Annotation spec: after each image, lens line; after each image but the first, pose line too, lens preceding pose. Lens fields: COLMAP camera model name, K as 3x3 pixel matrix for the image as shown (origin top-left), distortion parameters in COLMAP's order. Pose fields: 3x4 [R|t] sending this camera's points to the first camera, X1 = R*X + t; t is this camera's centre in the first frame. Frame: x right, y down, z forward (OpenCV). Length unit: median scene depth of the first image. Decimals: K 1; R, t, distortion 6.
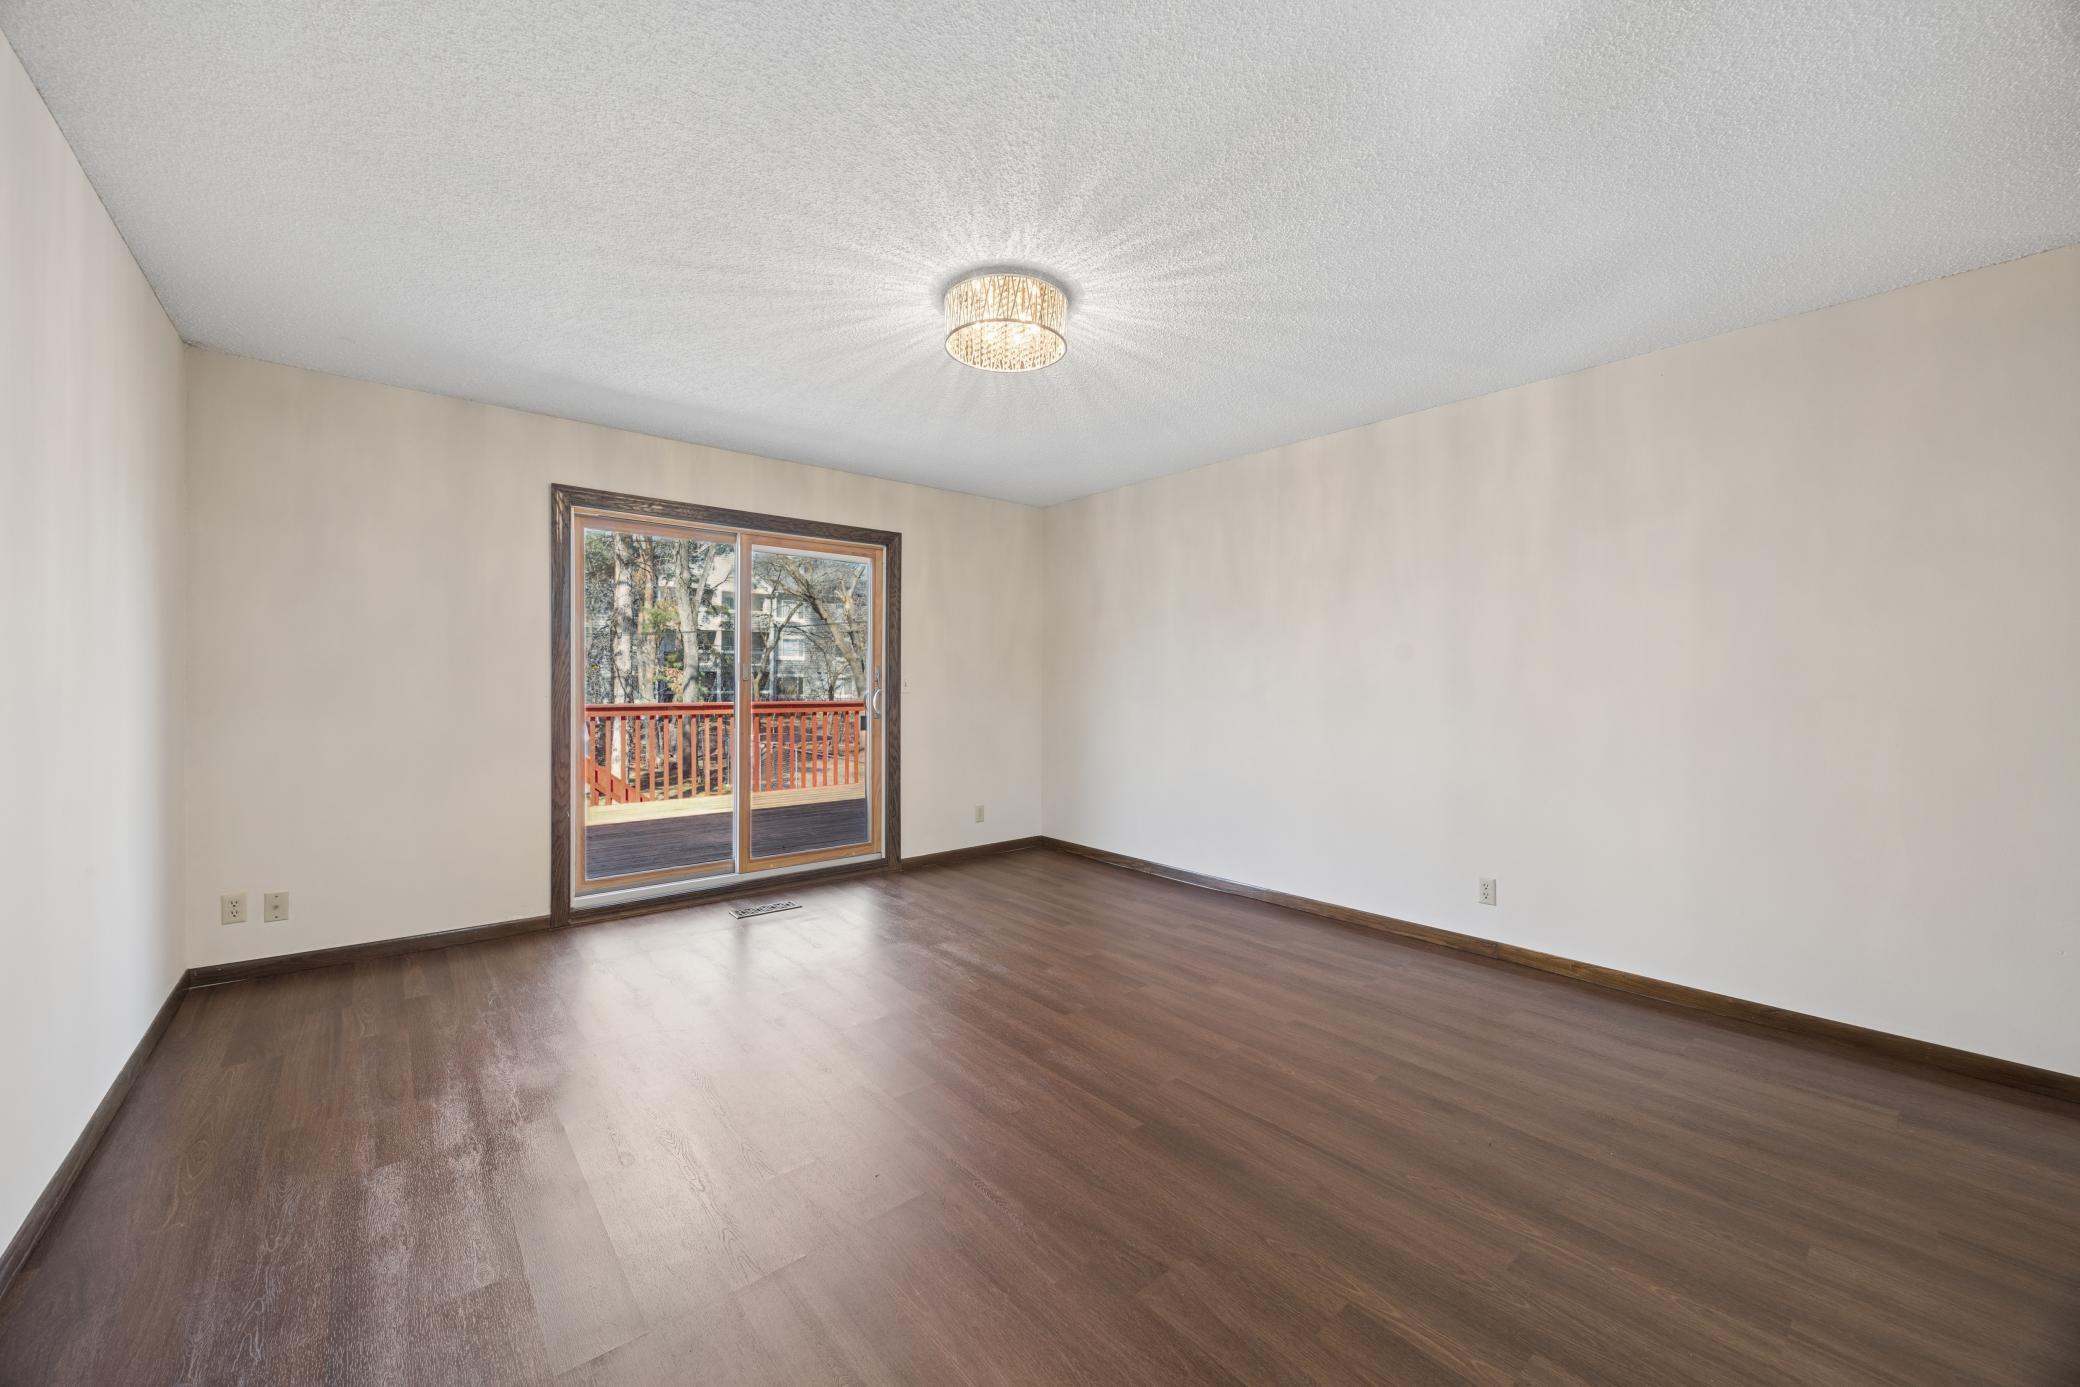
lens RADIAL K [[794.6, 0, 1032.1], [0, 794.6, 692.5], [0, 0, 1]] dist [-0.001570, -0.000166]
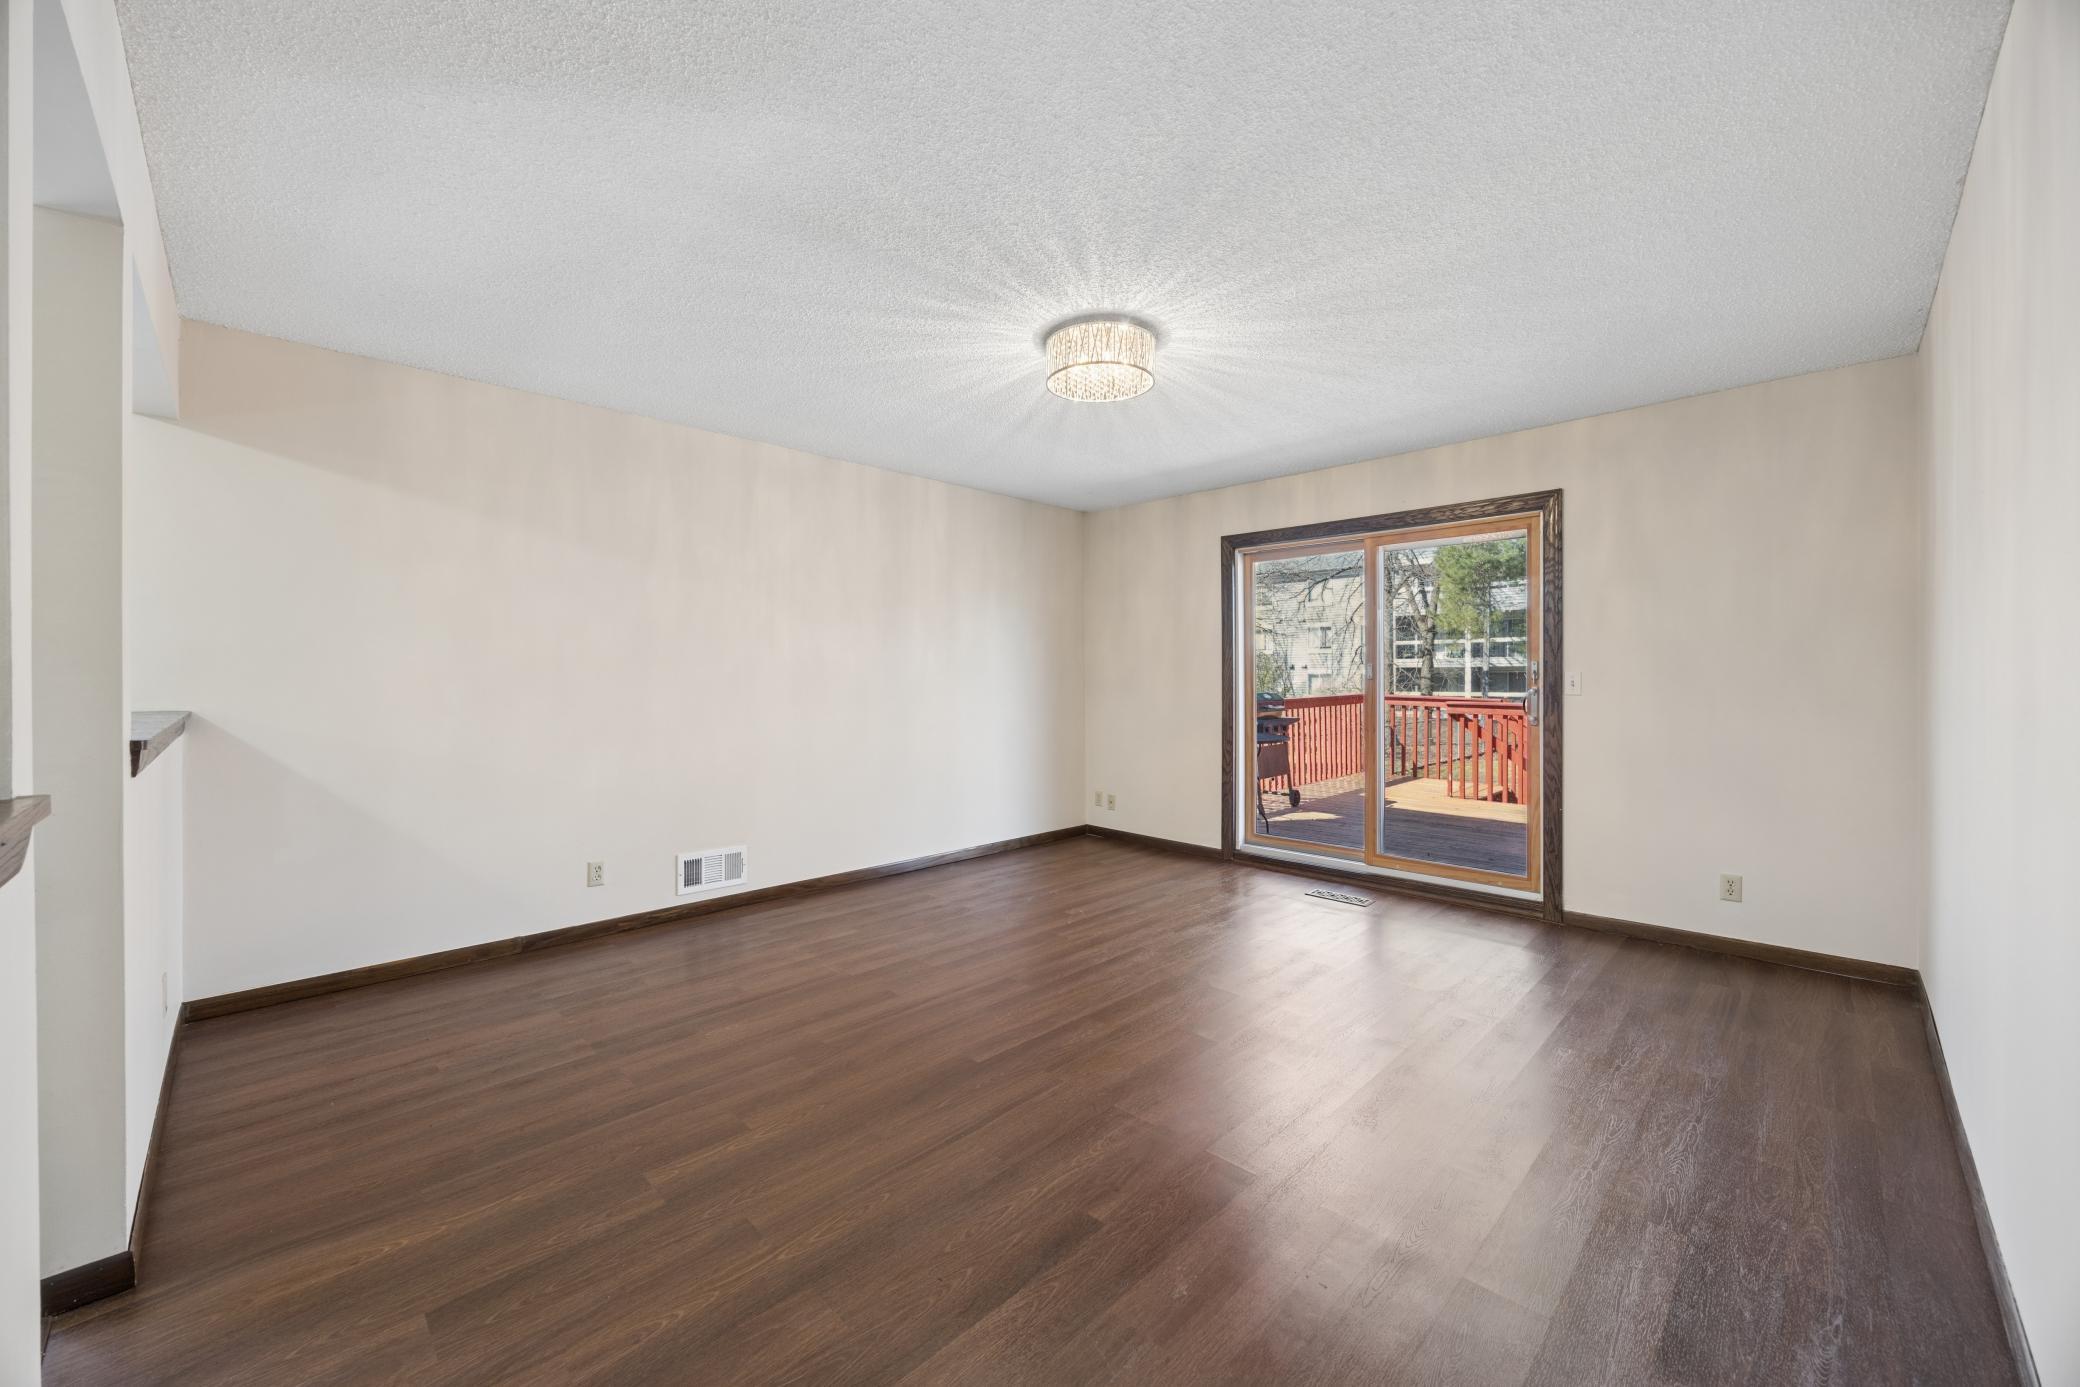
lens RADIAL K [[794.6, 0, 1032.9], [0, 794.6, 680.8], [0, 0, 1]] dist [-0.001570, -0.000166]
pose [[0.086572, -0.001008, -0.996245, 0.698662], [-0.016388, 0.999863, -0.002436, -0.003515], [0.996111, 0.016537, 0.086544, 0.523587]]
